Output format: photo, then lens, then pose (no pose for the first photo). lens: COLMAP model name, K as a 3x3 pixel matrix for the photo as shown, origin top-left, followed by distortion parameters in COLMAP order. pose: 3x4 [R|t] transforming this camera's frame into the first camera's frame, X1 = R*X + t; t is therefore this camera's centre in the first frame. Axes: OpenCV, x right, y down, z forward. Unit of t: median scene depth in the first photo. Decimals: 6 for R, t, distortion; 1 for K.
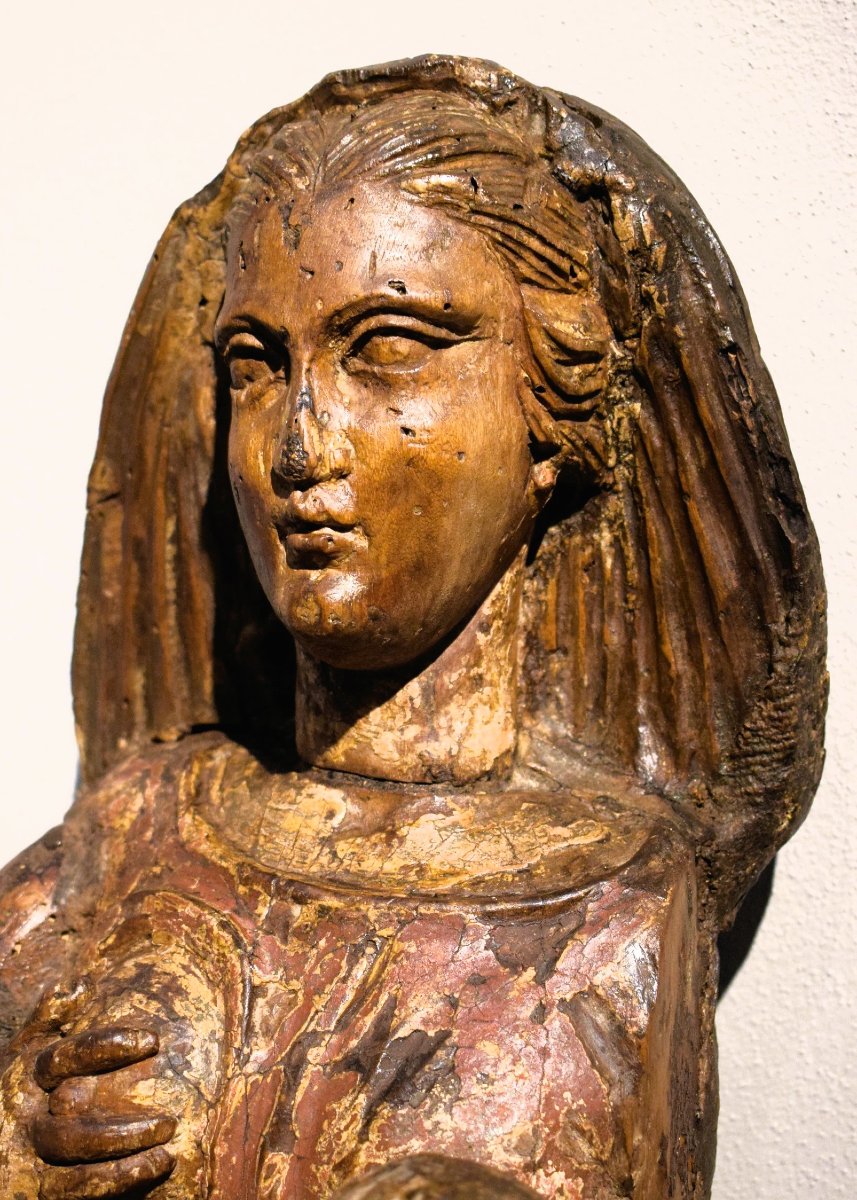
lens RADIAL K [[2119.6, 0, 323.9], [0, 2119.6, 623.8], [0, 0, 1]] dist [-0.044207, -0.064945]
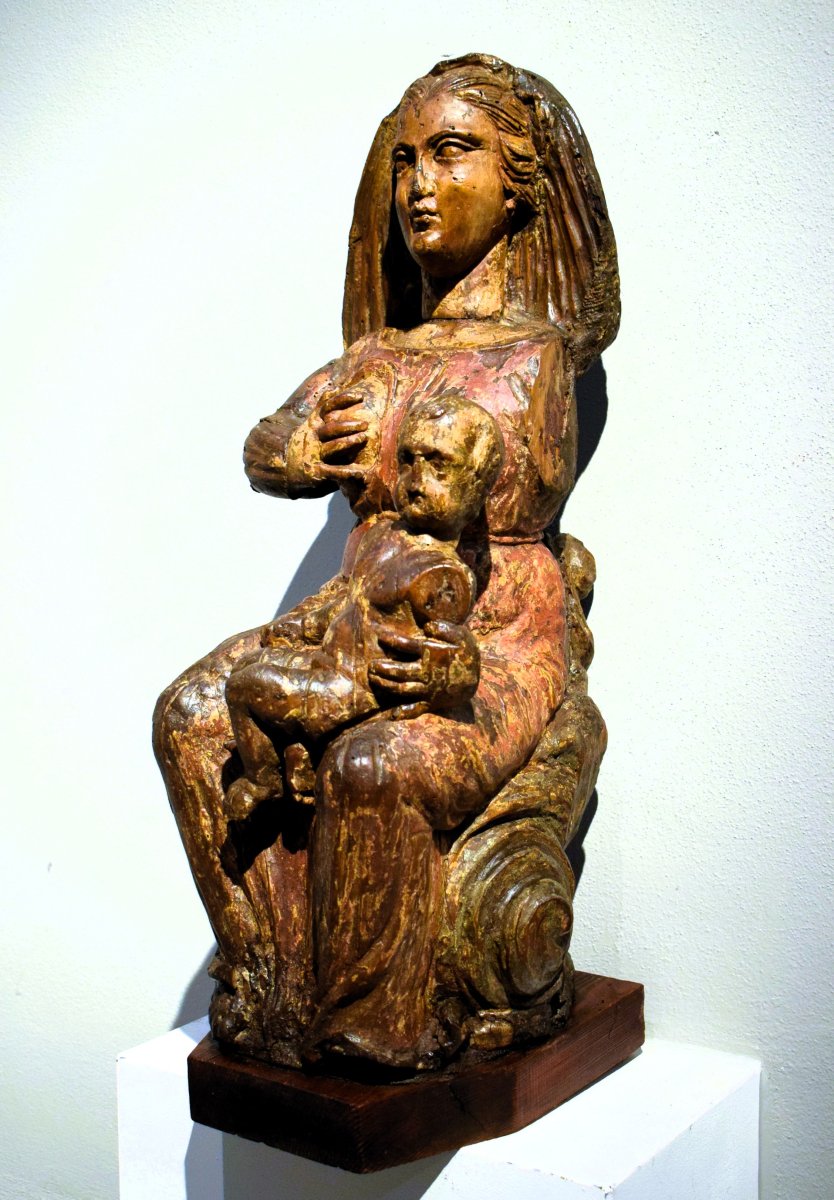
lens RADIAL K [[1577.9, 0, 408.6], [0, 1577.9, 605.6], [0, 0, 1]] dist [-0.032912, -0.039787]
pose [[0.994172, 0.019285, -0.106068, 0.200641], [-0.022272, 0.999386, -0.027051, 0.509122], [0.105481, 0.029255, 0.993991, -1.024148]]
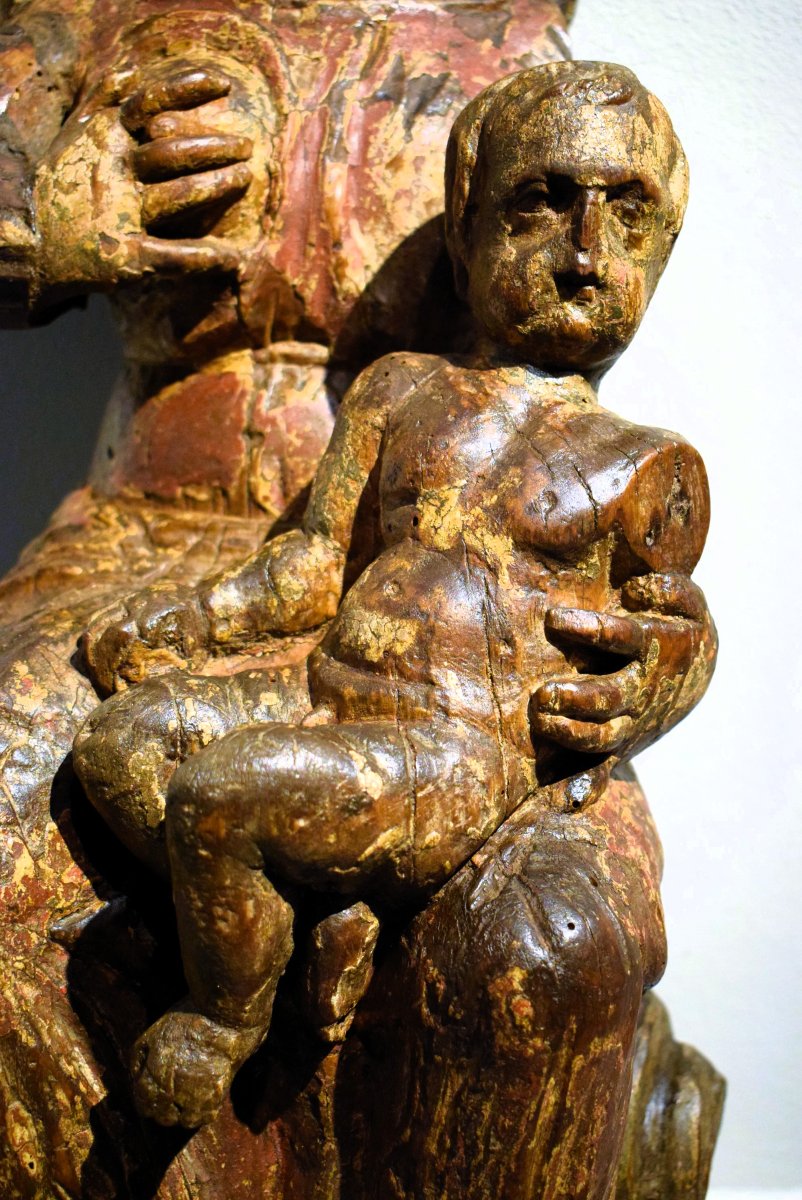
lens RADIAL K [[1579.0, 0, 396.2], [0, 1579.0, 594.6], [0, 0, 1]] dist [-0.050019, 0.020388]
pose [[0.858446, -0.083153, 0.506119, -0.466719], [0.071419, 0.996537, 0.042591, 0.445932], [-0.507907, -0.000415, 0.861412, 0.151268]]
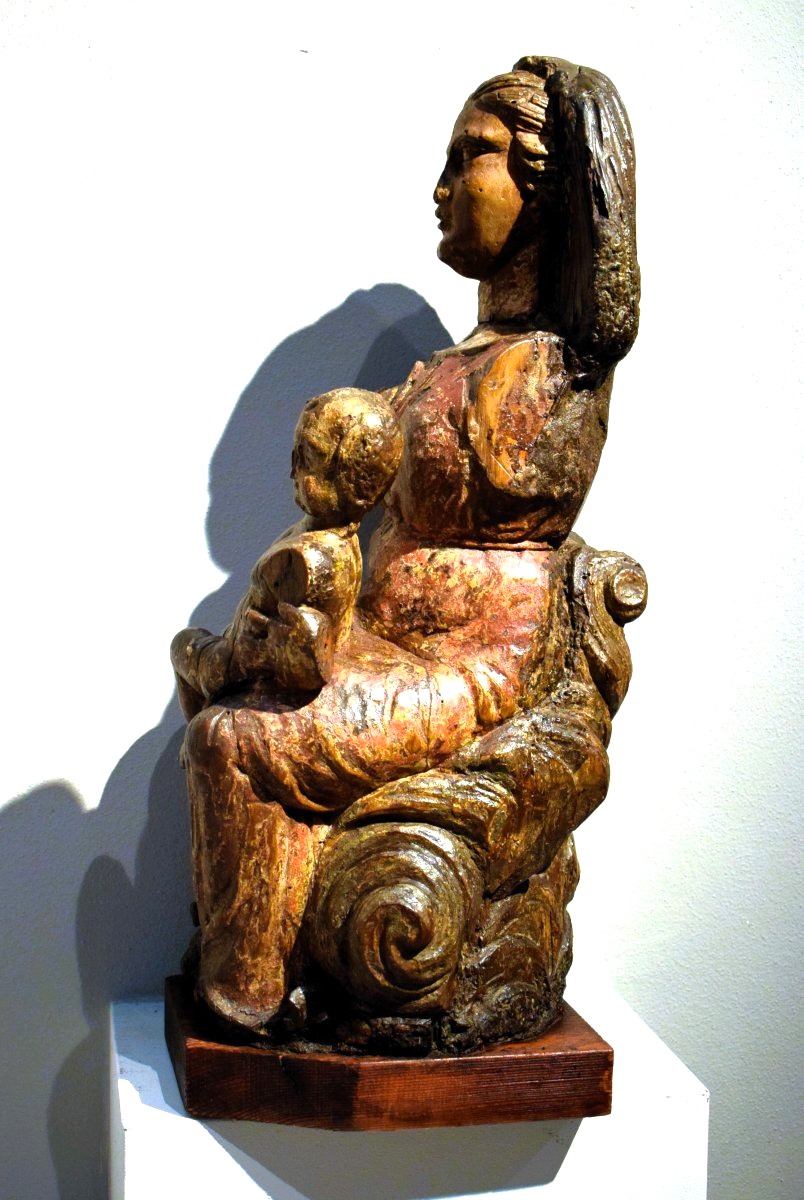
lens RADIAL K [[1579.0, 0, 397.2], [0, 1579.0, 594.6], [0, 0, 1]] dist [-0.050019, 0.020388]
pose [[0.686404, 0.101454, -0.720109, 1.476462], [-0.160054, 0.987016, -0.013505, 0.473506], [0.709389, 0.124526, 0.693729, -0.440073]]
